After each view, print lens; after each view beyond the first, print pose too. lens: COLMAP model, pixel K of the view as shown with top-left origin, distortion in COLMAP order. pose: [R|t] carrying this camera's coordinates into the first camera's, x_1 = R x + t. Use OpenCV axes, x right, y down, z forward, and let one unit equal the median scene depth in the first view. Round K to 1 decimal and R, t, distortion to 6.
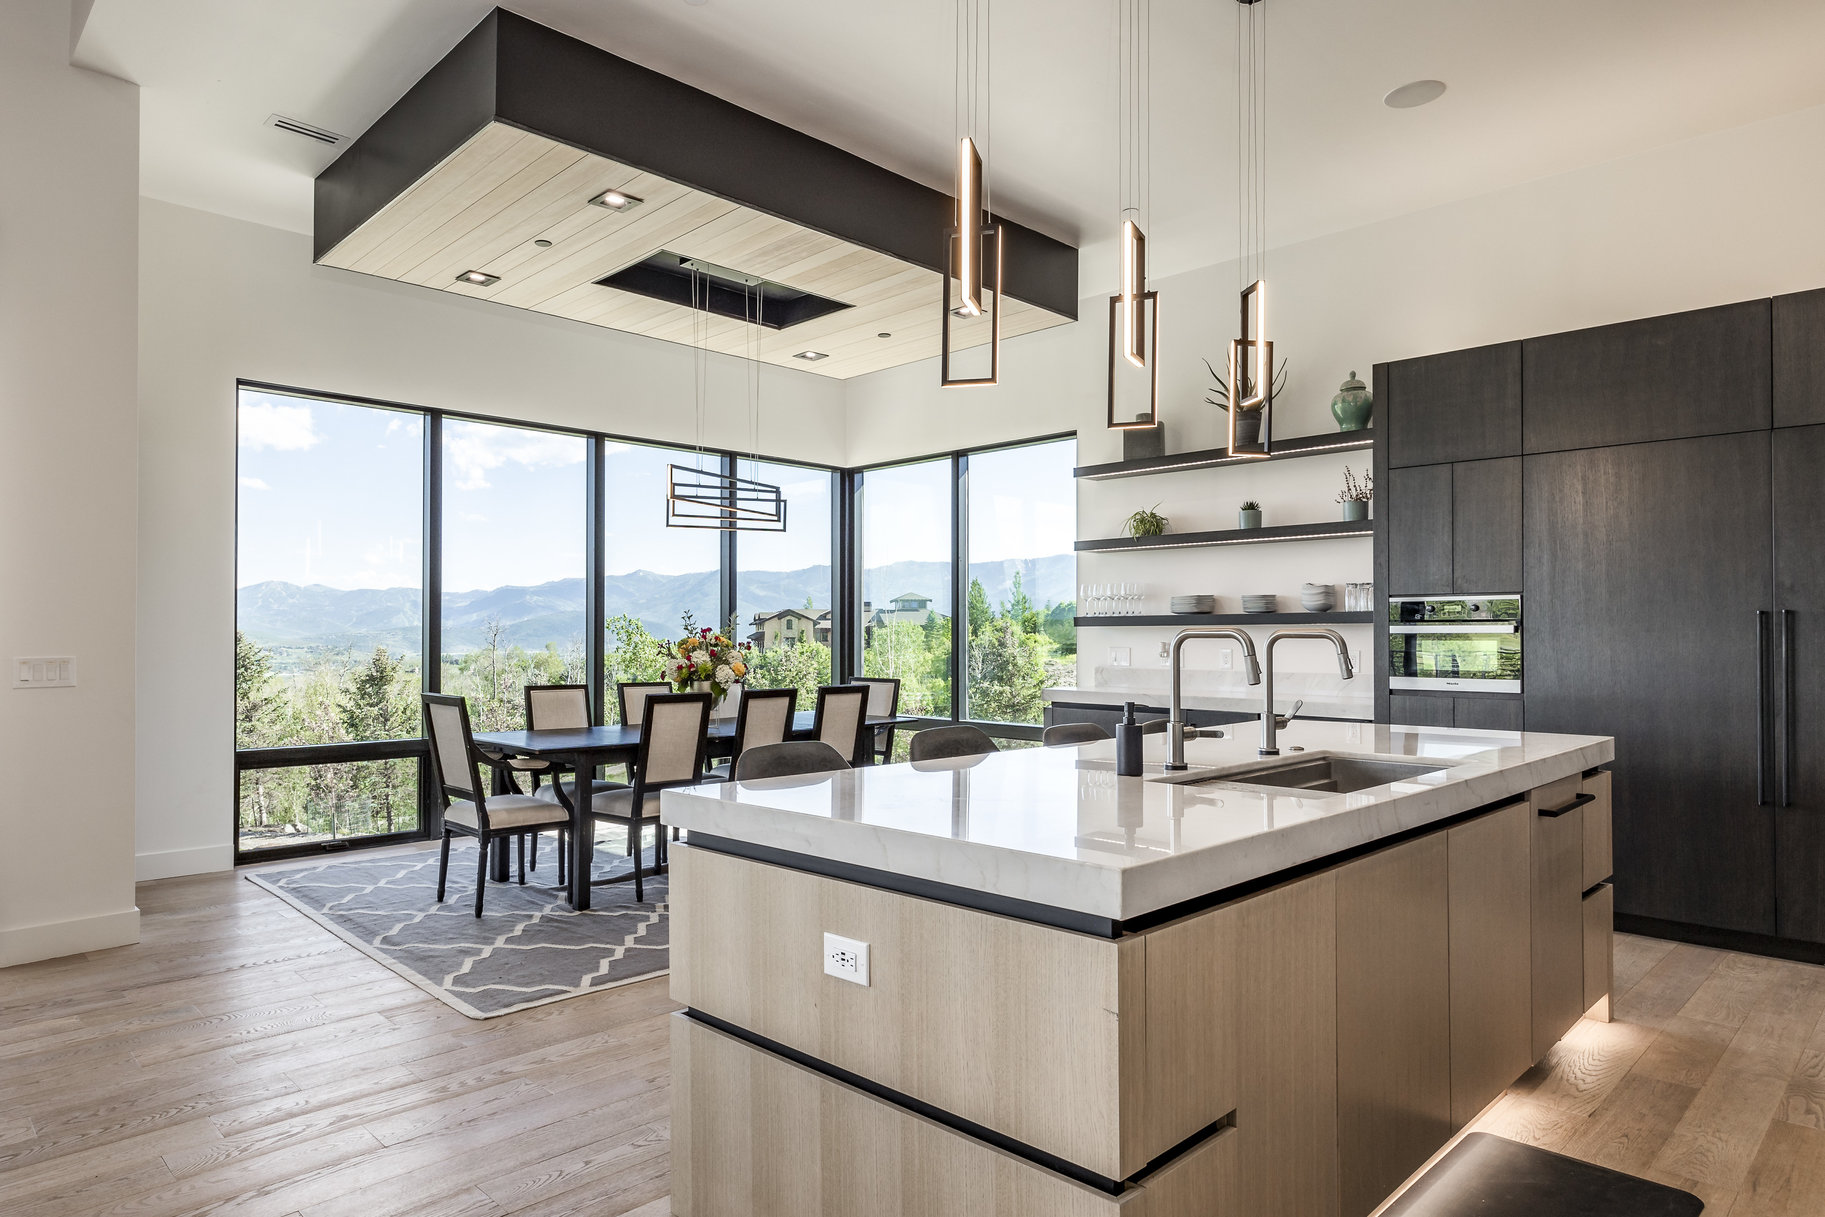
lens RADIAL K [[1026.0, 0, 916.2], [0, 1026.0, 628.6], [0, 0, 1]] dist [0.001075, -0.000179]
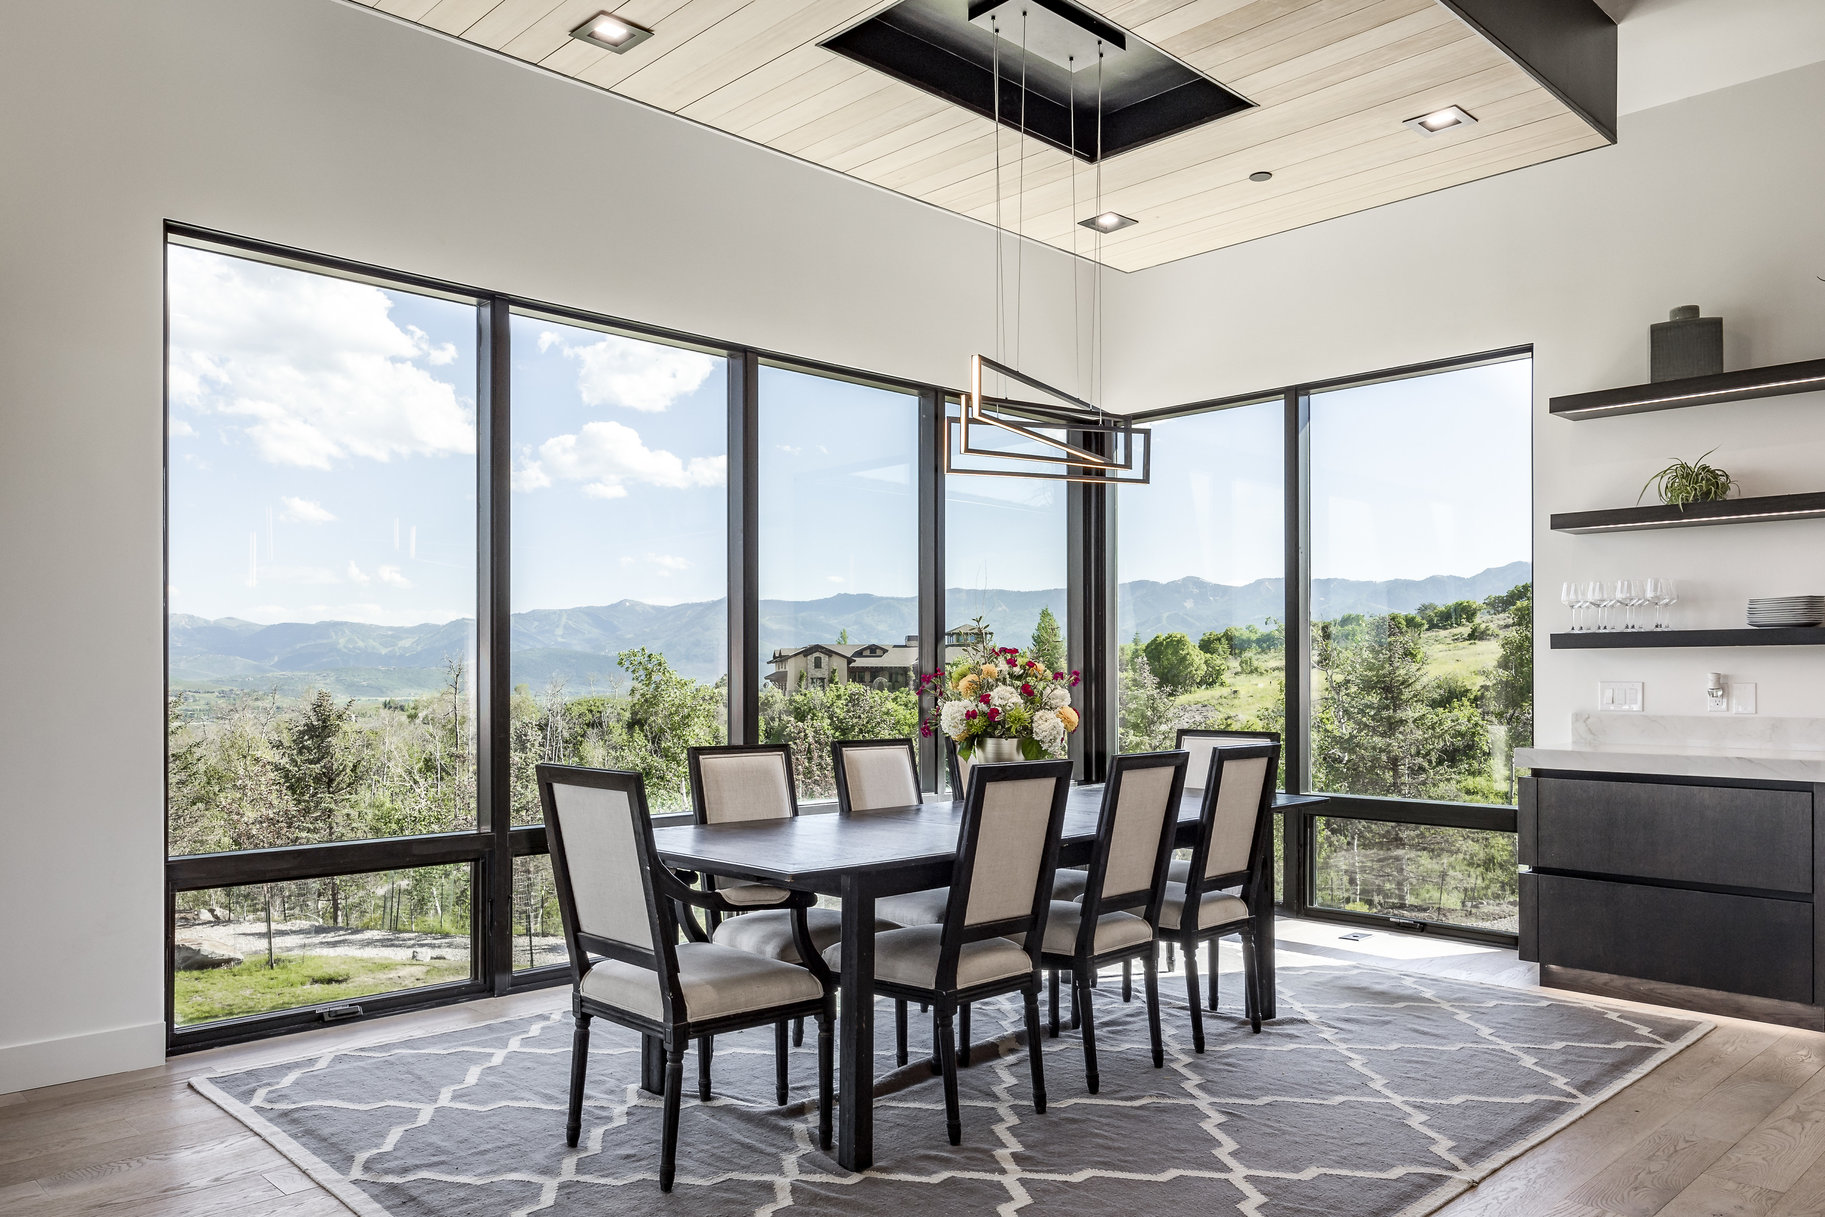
lens RADIAL K [[1168.2, 0, 1023.2], [0, 1168.2, 678.8], [0, 0, 1]] dist [-0.004591, 0.000581]
pose [[0.997661, -0.000925, 0.068350, -0.224847], [0.000324, 0.999961, 0.008799, 0.010550], [-0.068356, -0.008756, 0.997623, 0.309795]]
